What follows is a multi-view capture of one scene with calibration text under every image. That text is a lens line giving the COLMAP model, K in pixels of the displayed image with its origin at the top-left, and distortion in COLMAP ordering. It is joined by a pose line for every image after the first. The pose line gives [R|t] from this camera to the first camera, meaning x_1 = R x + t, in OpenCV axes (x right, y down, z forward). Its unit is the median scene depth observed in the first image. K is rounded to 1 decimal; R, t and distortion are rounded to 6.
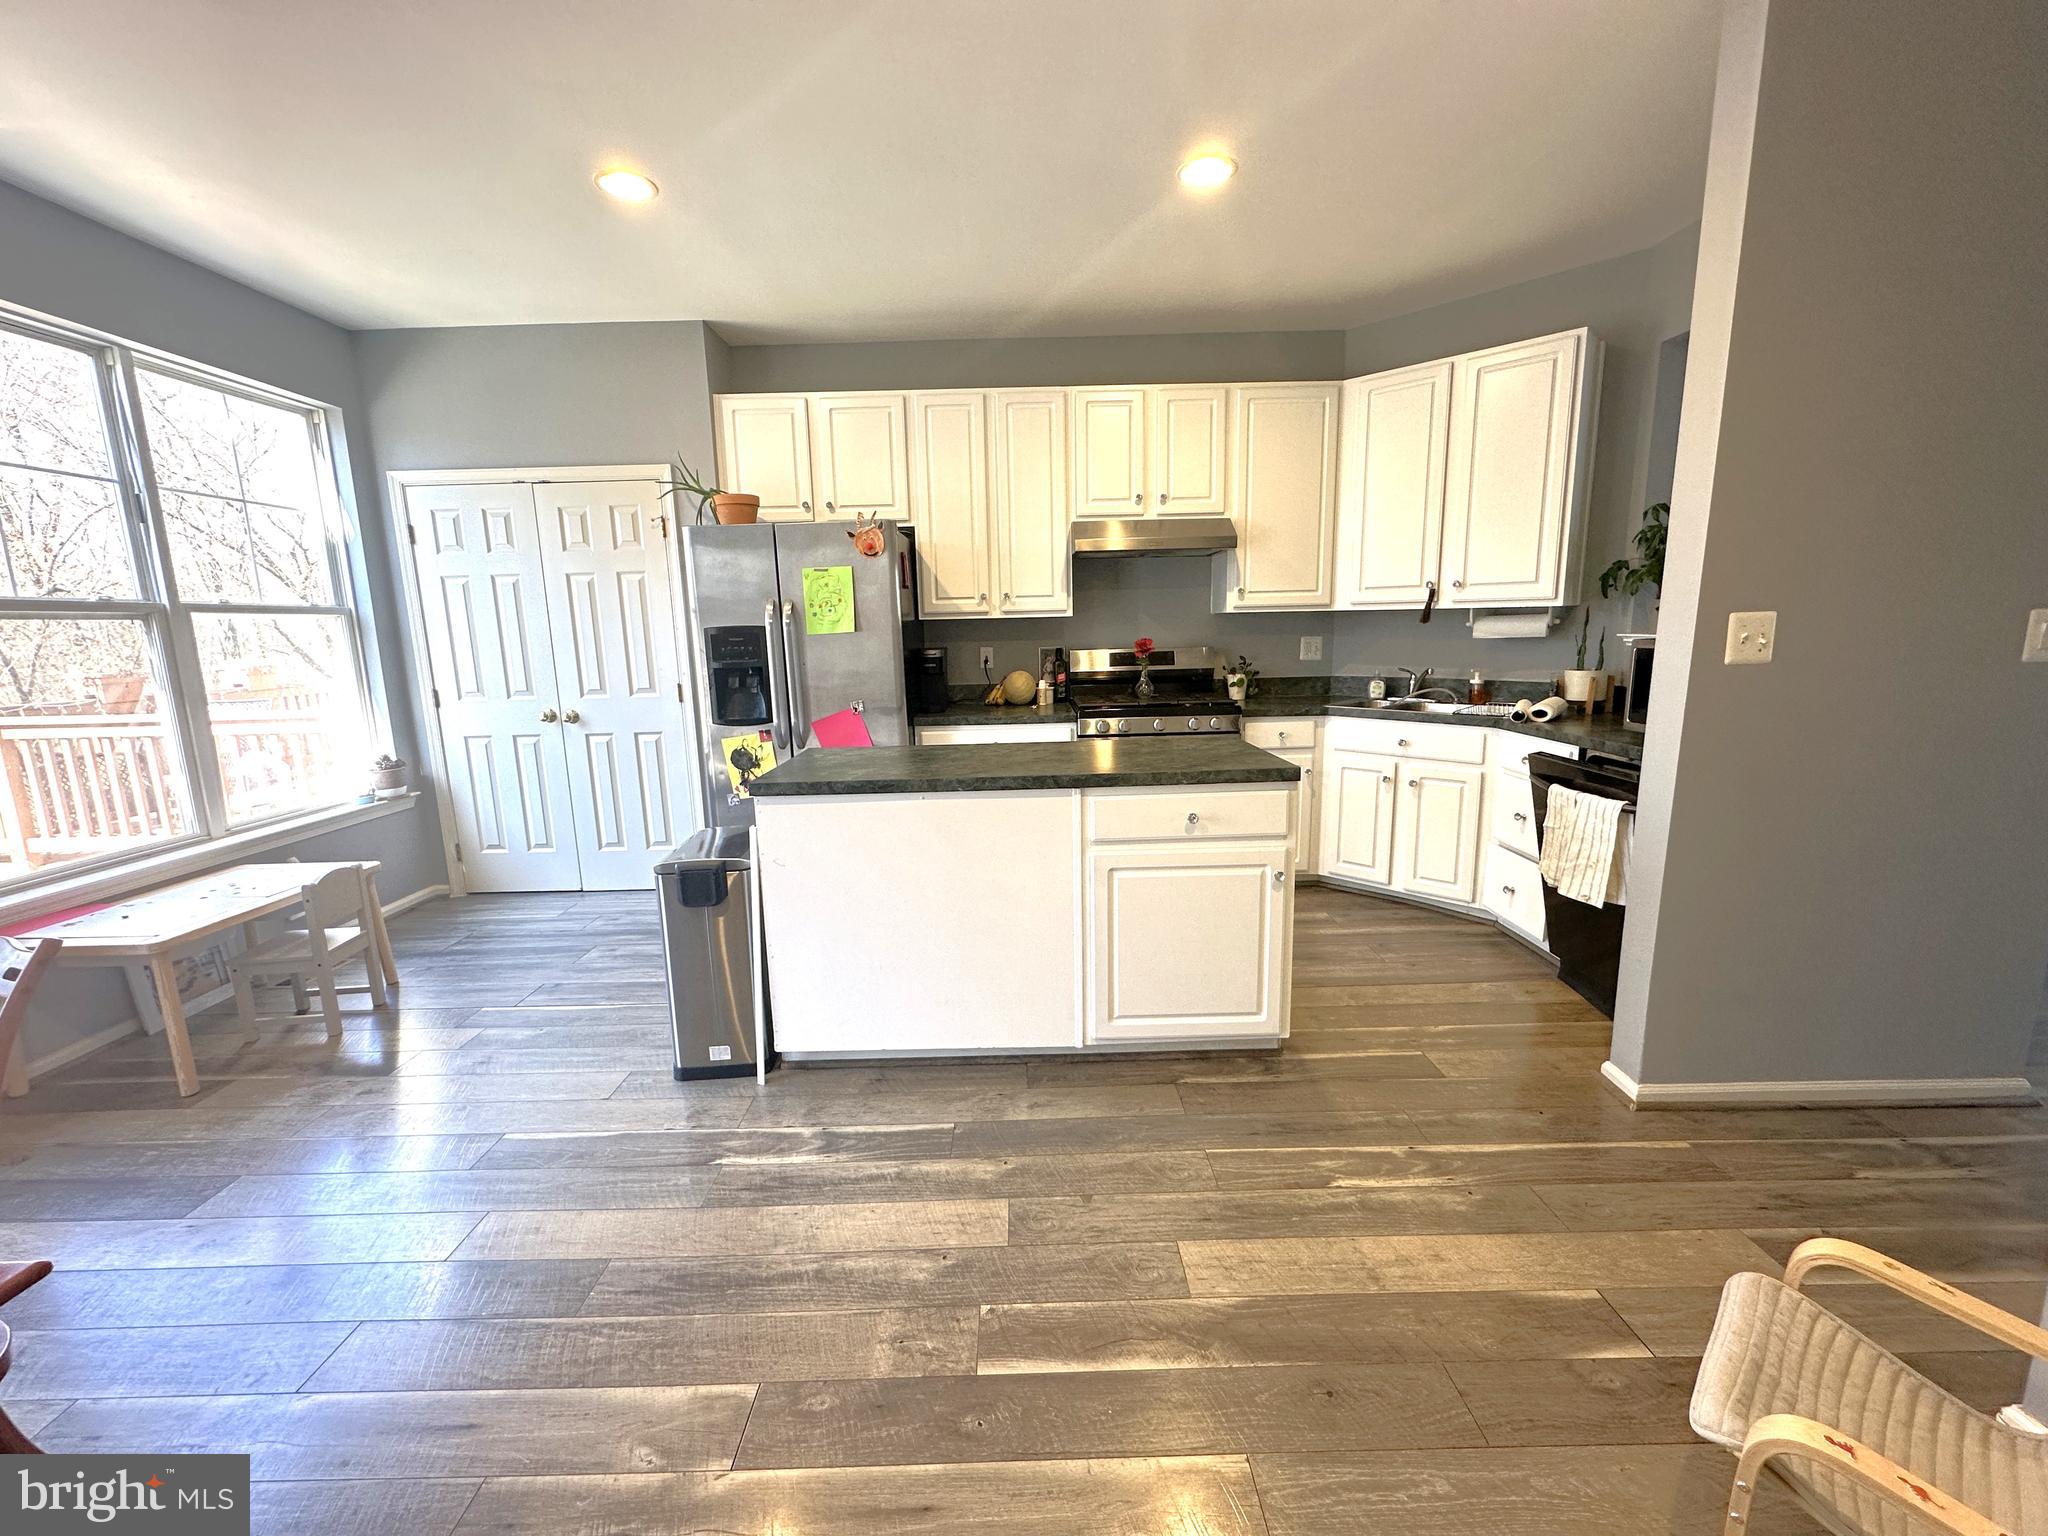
lens RADIAL K [[815.3, 0, 1022.4], [0, 815.3, 768.9], [0, 0, 1]] dist [-0.006084, 0.001318]
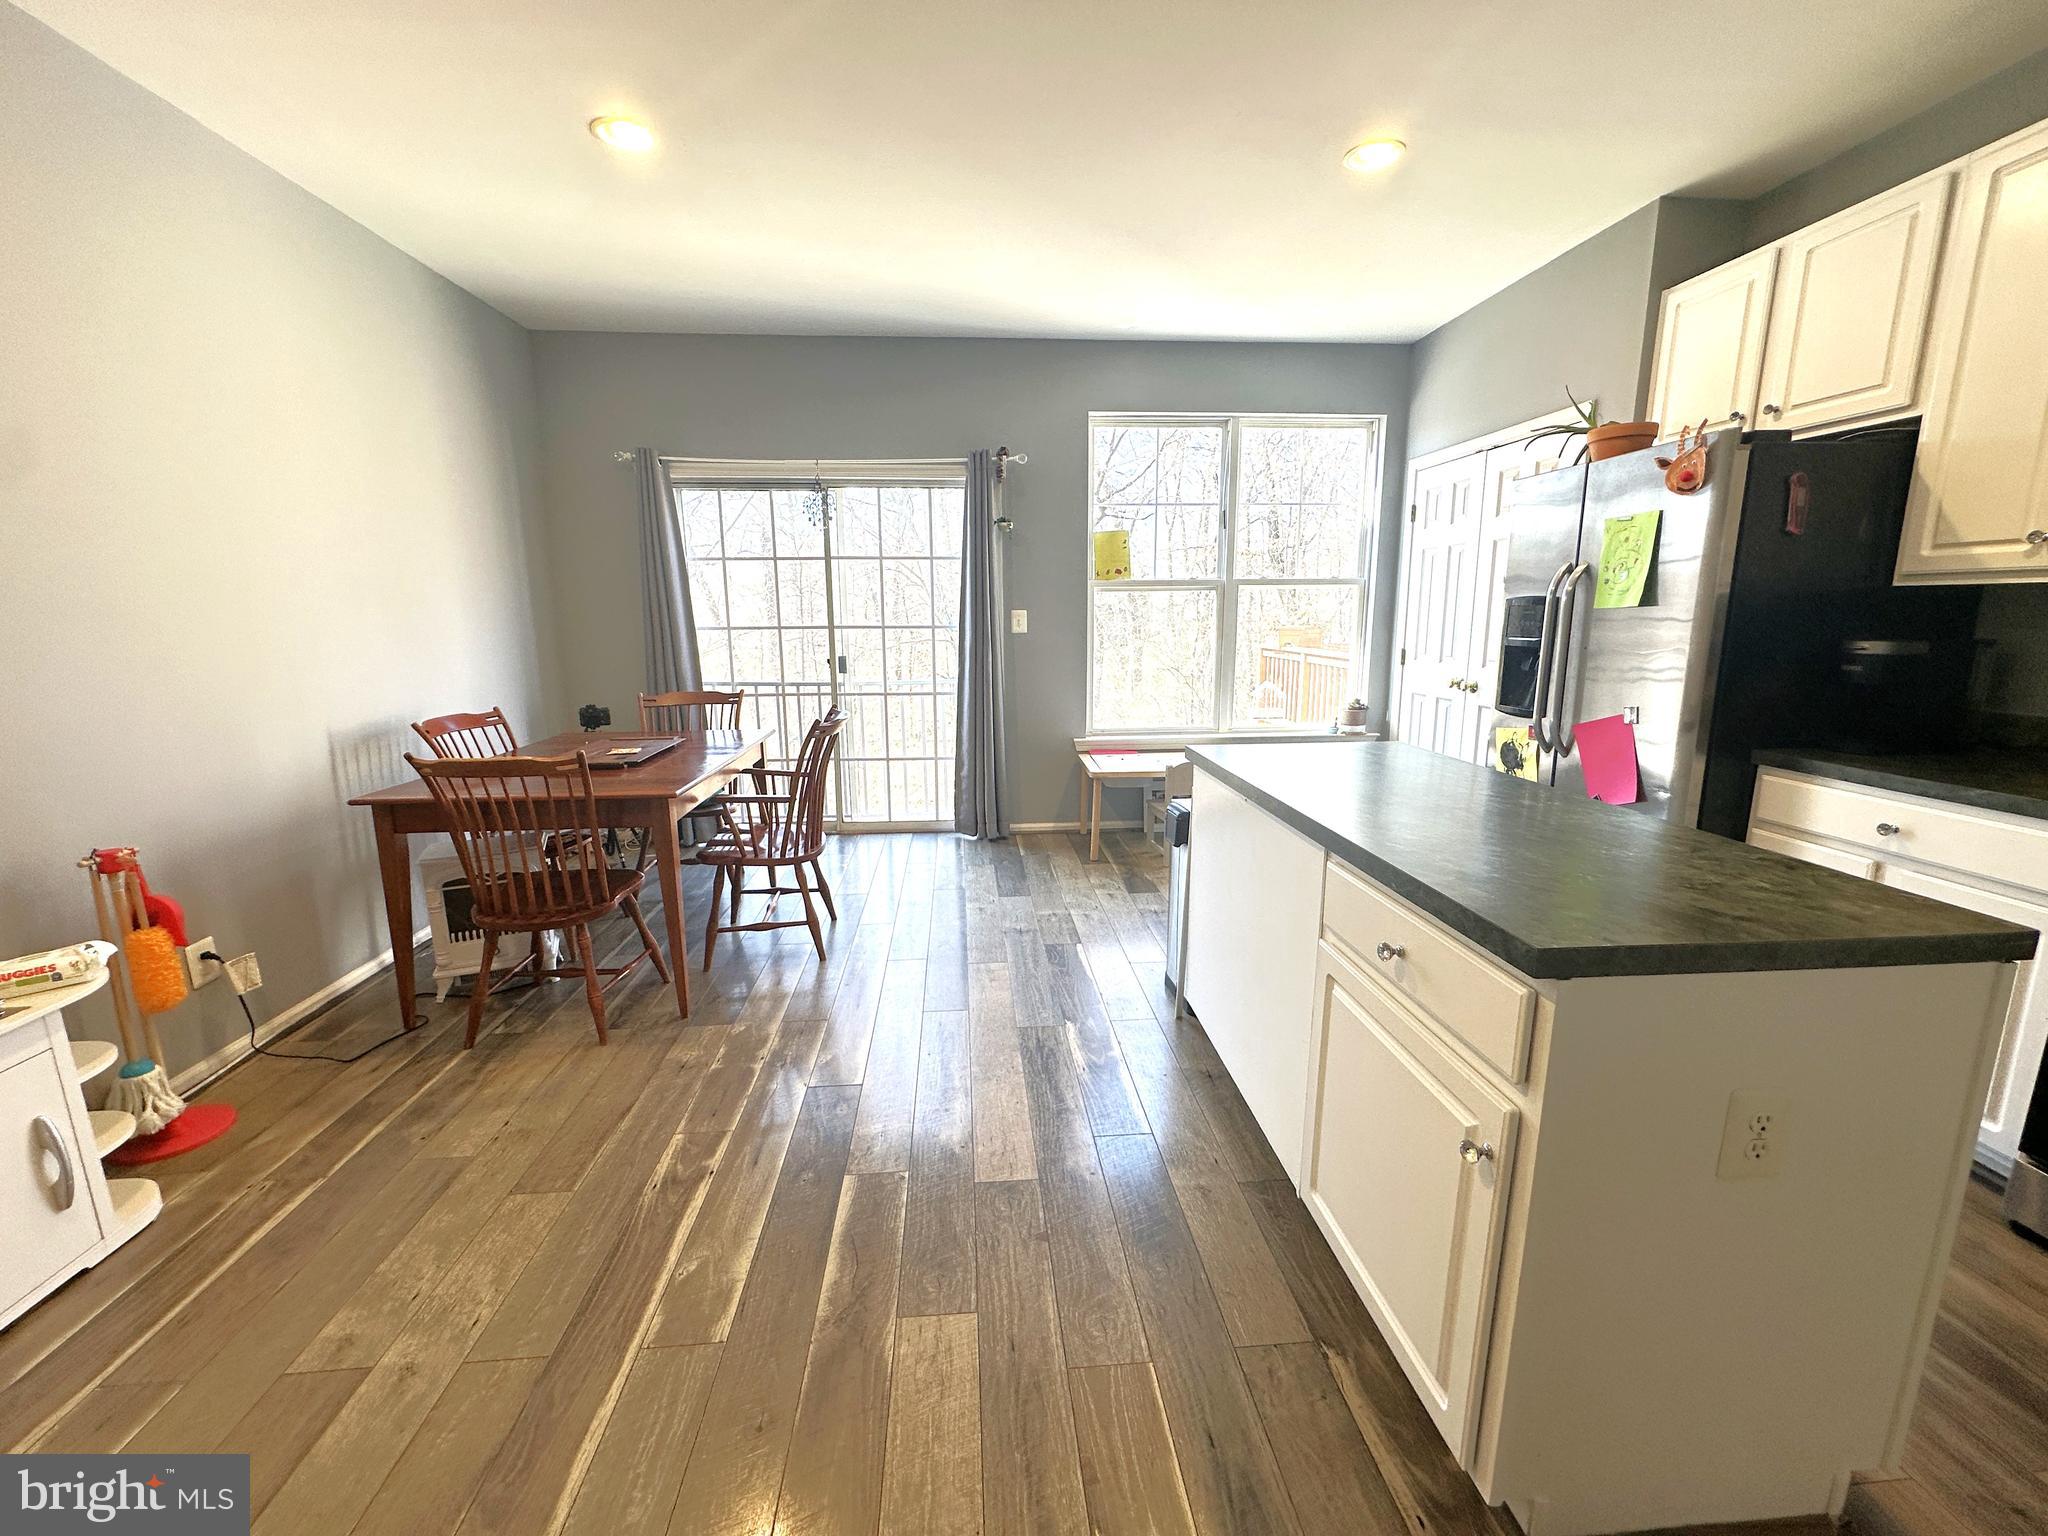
lens RADIAL K [[815.3, 0, 1023.3], [0, 815.3, 768.5], [0, 0, 1]] dist [-0.006084, 0.001318]
pose [[0.072781, 0.213171, -0.974300, 0.651231], [-0.165442, 0.965937, 0.198983, -0.121886], [0.983530, 0.146709, 0.105569, 0.610880]]
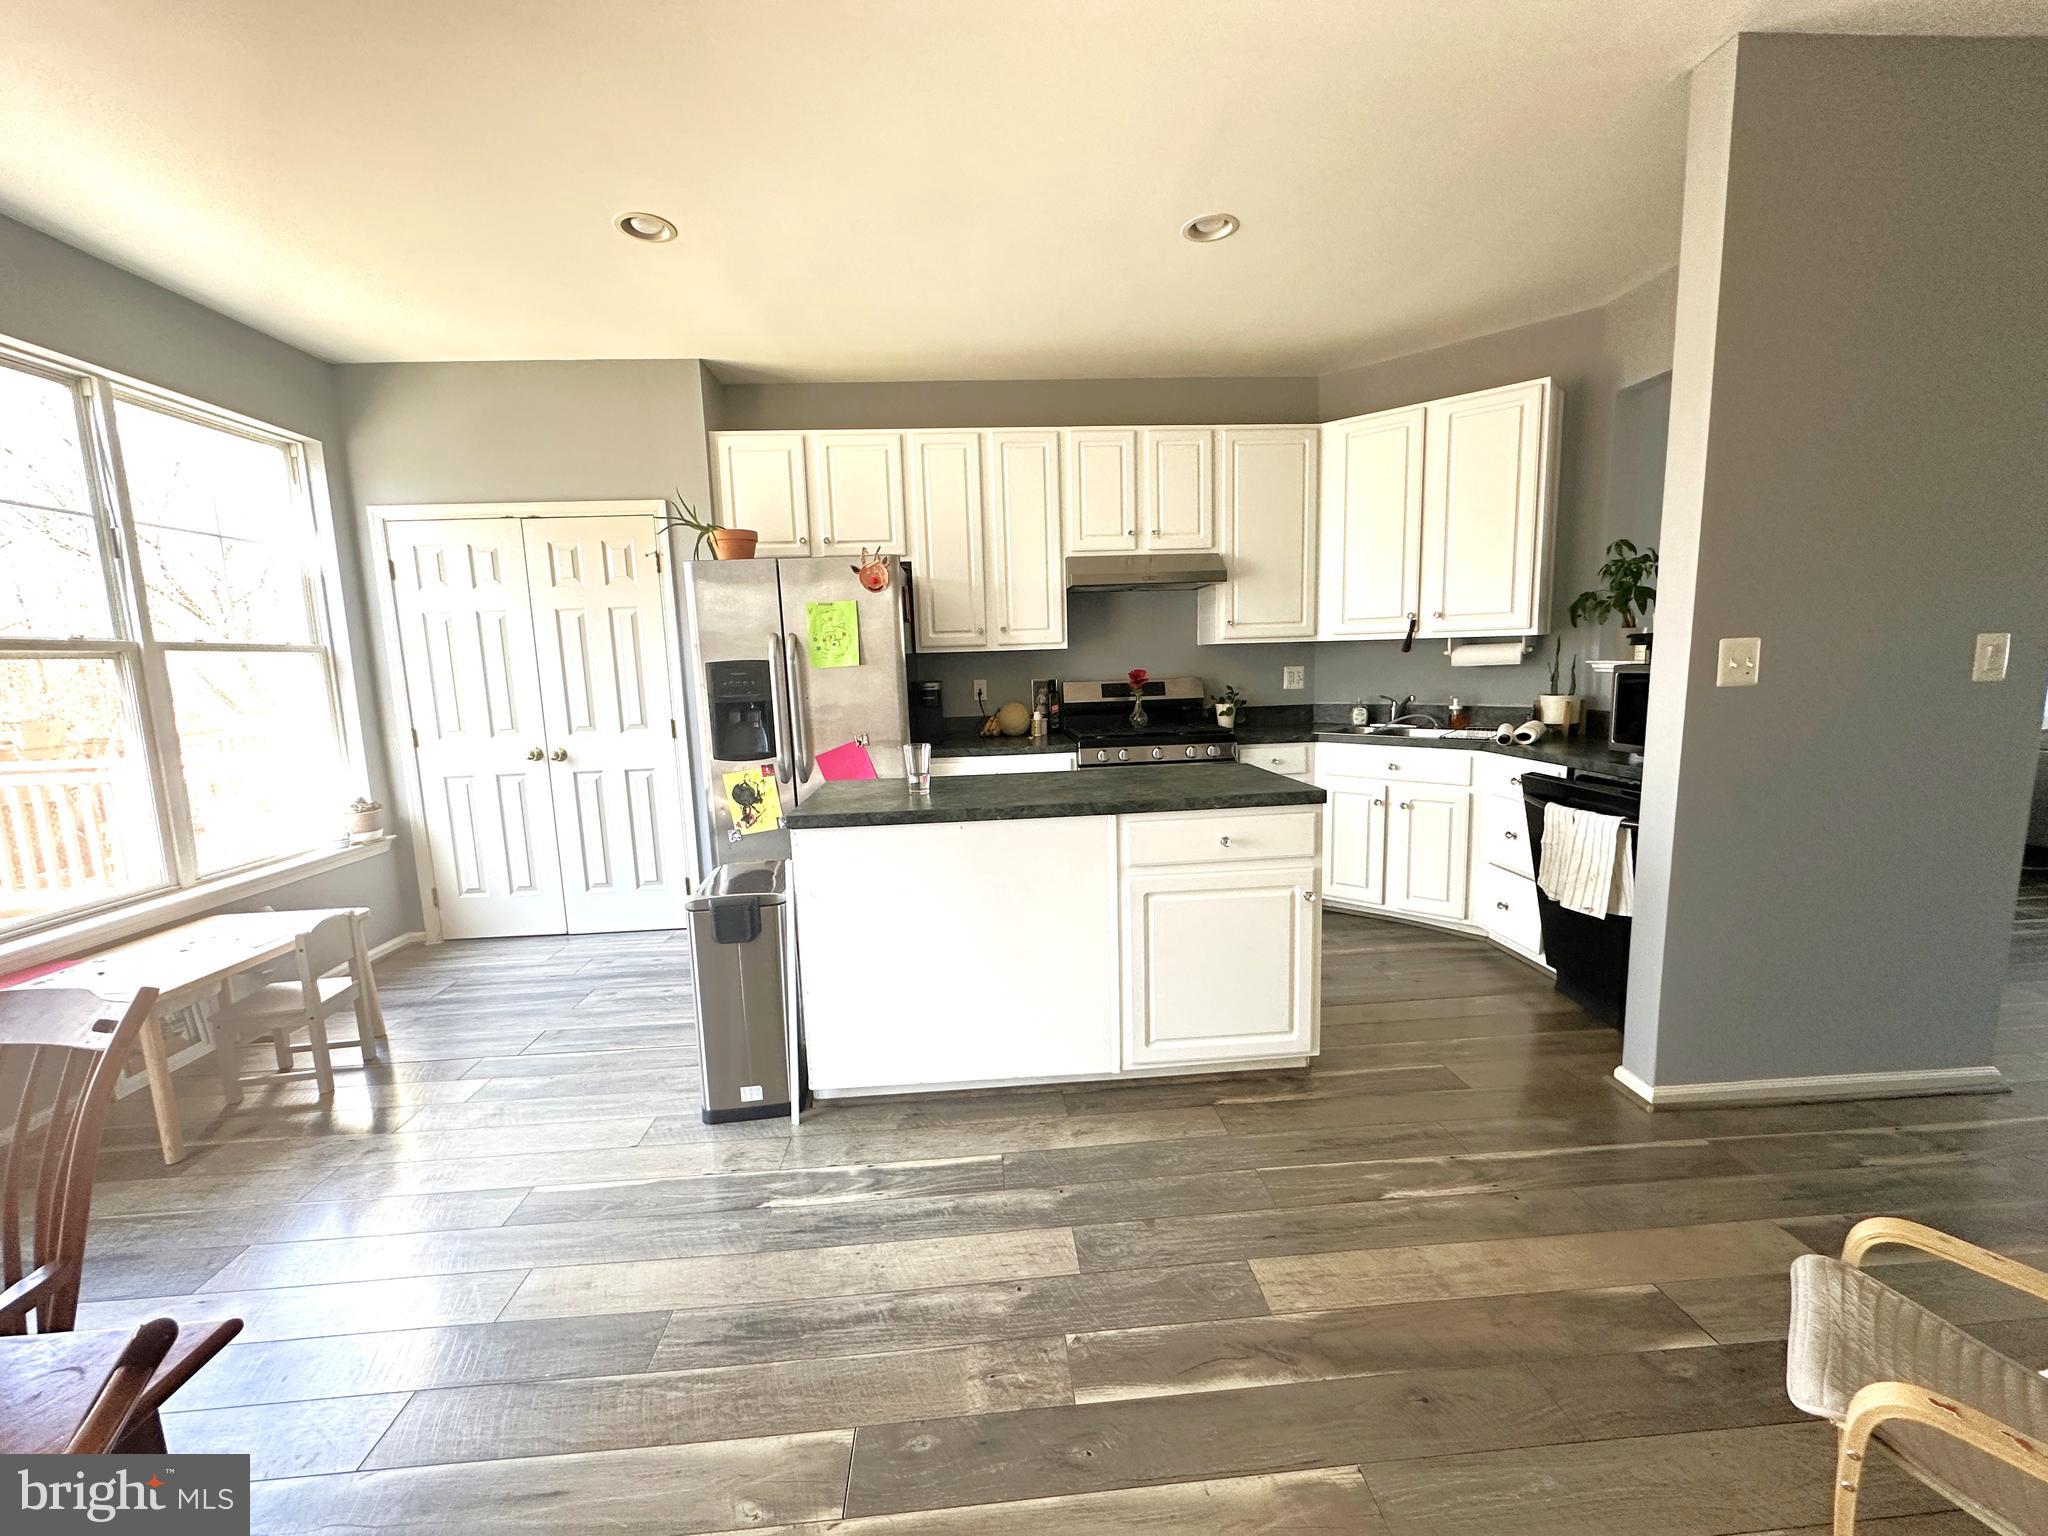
lens RADIAL K [[815.3, 0, 1021.9], [0, 815.3, 769.0], [0, 0, 1]] dist [-0.006084, 0.001318]
pose [[0.997973, -0.016720, 0.061396, -0.098948], [0.019181, 0.999027, -0.039724, 0.004227], [-0.060672, 0.040821, 0.997323, -0.010863]]
